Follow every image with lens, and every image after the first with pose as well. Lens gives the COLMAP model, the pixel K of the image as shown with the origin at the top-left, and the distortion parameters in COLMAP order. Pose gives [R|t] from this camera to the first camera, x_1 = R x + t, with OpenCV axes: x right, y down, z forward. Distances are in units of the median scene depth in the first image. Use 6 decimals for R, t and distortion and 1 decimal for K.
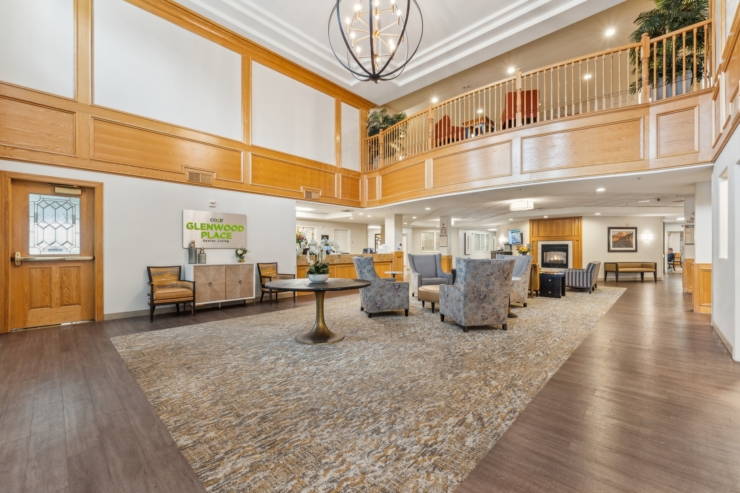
lens RADIAL K [[300.4, 0, 373.0], [0, 300.4, 249.3], [0, 0, 1]] dist [0.001575, -0.001100]
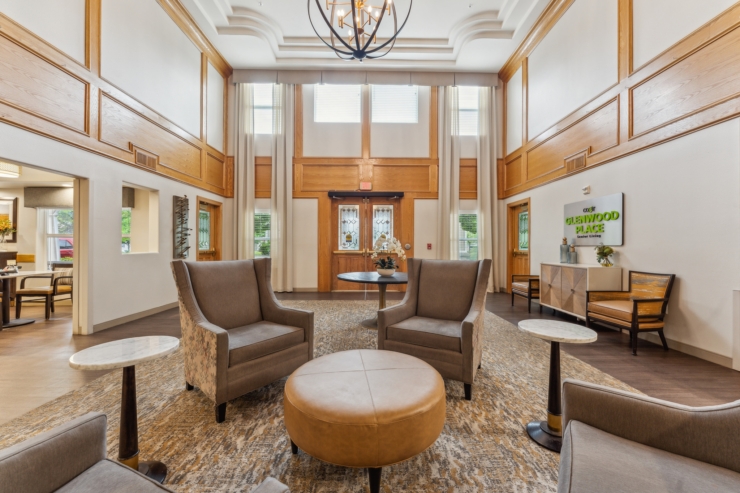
lens RADIAL K [[300.4, 0, 386.4], [0, 300.4, 244.4], [0, 0, 1]] dist [0.001575, -0.001100]
pose [[-0.688380, -0.004949, -0.725333, 0.518687], [-0.000178, 0.999978, -0.006654, -0.002429], [0.725350, -0.004451, -0.688366, 1.490027]]
